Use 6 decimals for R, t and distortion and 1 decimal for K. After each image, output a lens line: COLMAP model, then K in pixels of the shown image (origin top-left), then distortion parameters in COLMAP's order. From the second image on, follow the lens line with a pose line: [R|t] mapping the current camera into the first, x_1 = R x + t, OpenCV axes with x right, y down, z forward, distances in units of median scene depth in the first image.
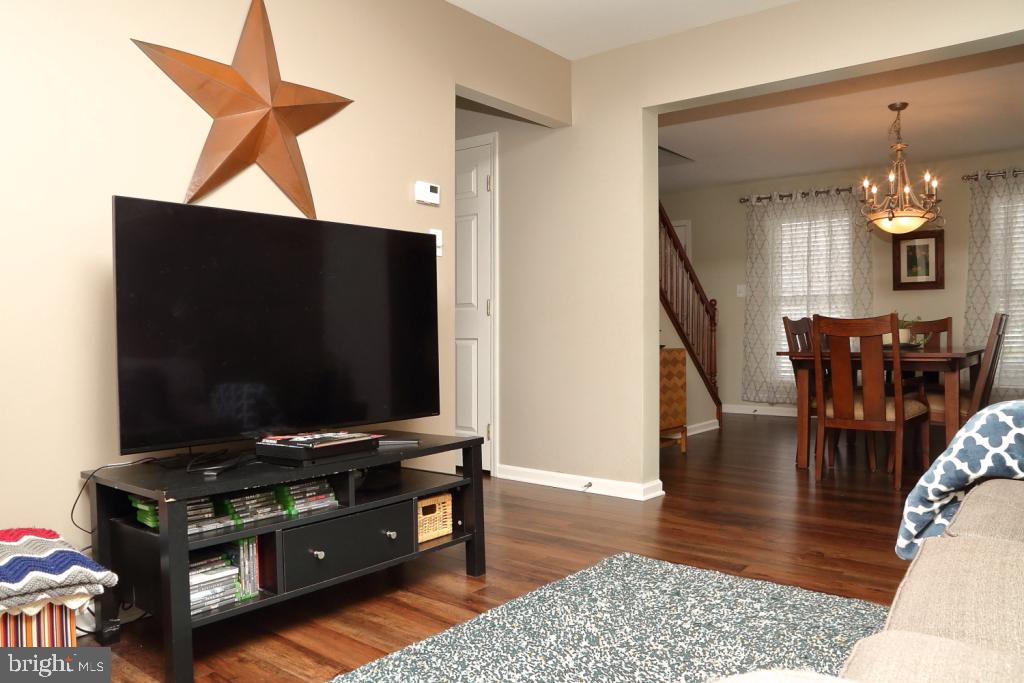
lens RADIAL K [[706.2, 0, 511.3], [0, 706.2, 345.1], [0, 0, 1]] dist [-0.110146, 0.055964]
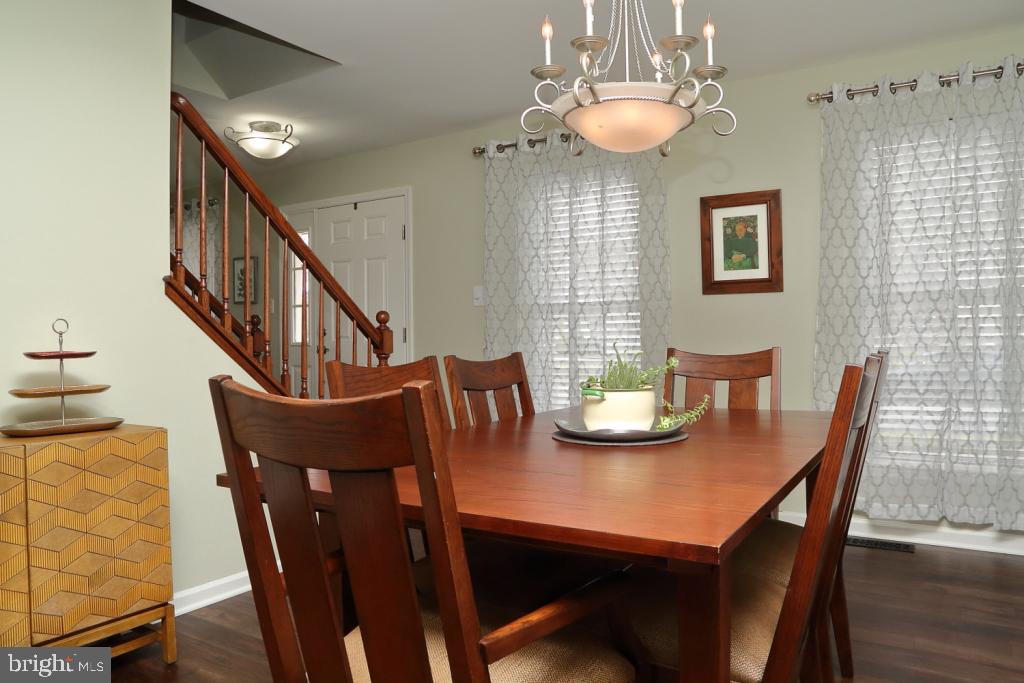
lens RADIAL K [[706.2, 0, 506.8], [0, 706.2, 338.3], [0, 0, 1]] dist [-0.110146, 0.055964]
pose [[0.992194, -0.003914, 0.124645, 0.326376], [0.006791, 0.999720, -0.022666, -0.030843], [-0.124521, 0.023335, 0.991942, 0.441631]]
